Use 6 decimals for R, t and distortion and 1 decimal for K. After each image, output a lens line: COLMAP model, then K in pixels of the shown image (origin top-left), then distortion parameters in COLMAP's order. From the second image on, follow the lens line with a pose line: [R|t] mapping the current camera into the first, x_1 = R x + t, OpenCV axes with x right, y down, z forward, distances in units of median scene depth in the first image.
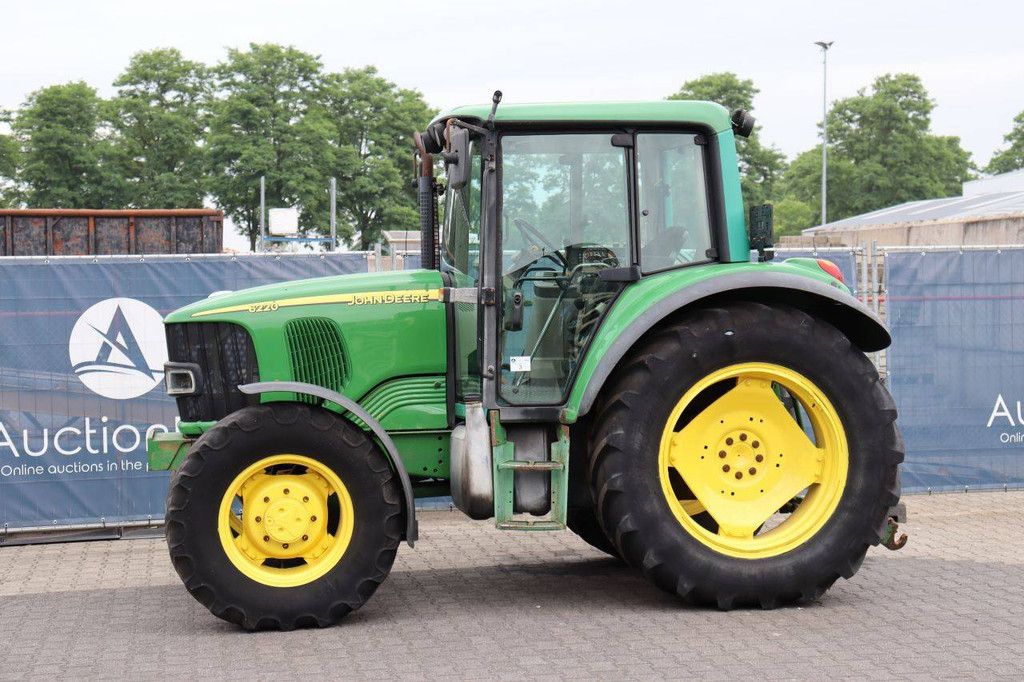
lens RADIAL K [[1719.4, 0, 512.0], [0, 1719.4, 341.0], [0, 0, 1]] dist [0.173129, 0.131469]
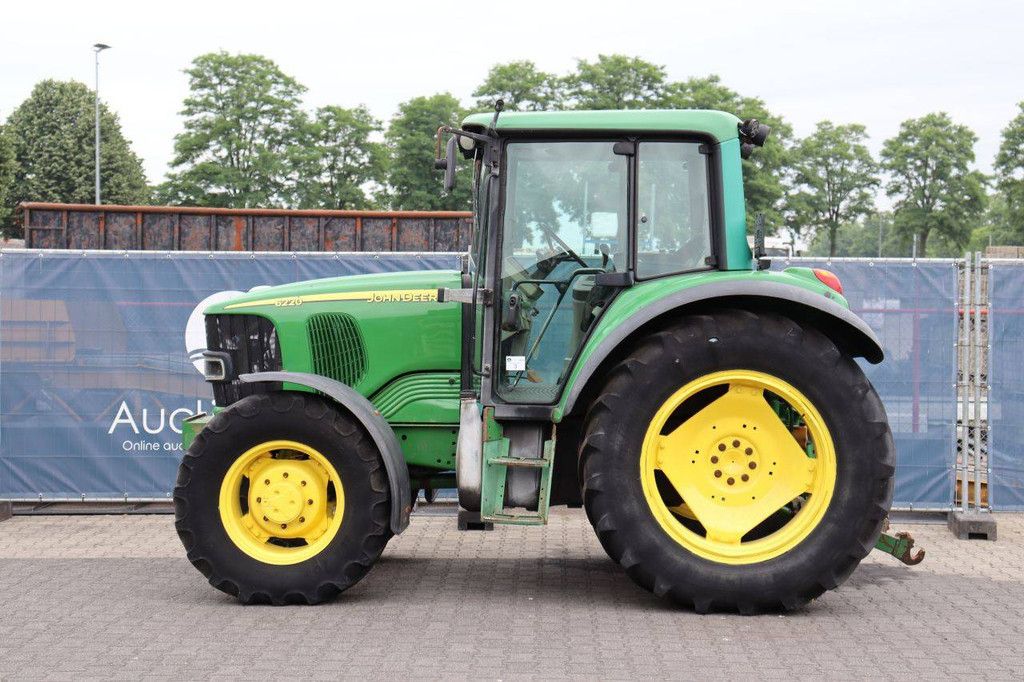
lens RADIAL K [[1662.6, 0, 512.0], [0, 1662.6, 341.0], [0, 0, 1]] dist [0.161886, 0.090438]
pose [[0.978912, 0.031532, -0.201835, 0.201837], [-0.031539, 0.999497, 0.003183, -0.003258], [0.201834, 0.003249, 0.979414, 0.017986]]
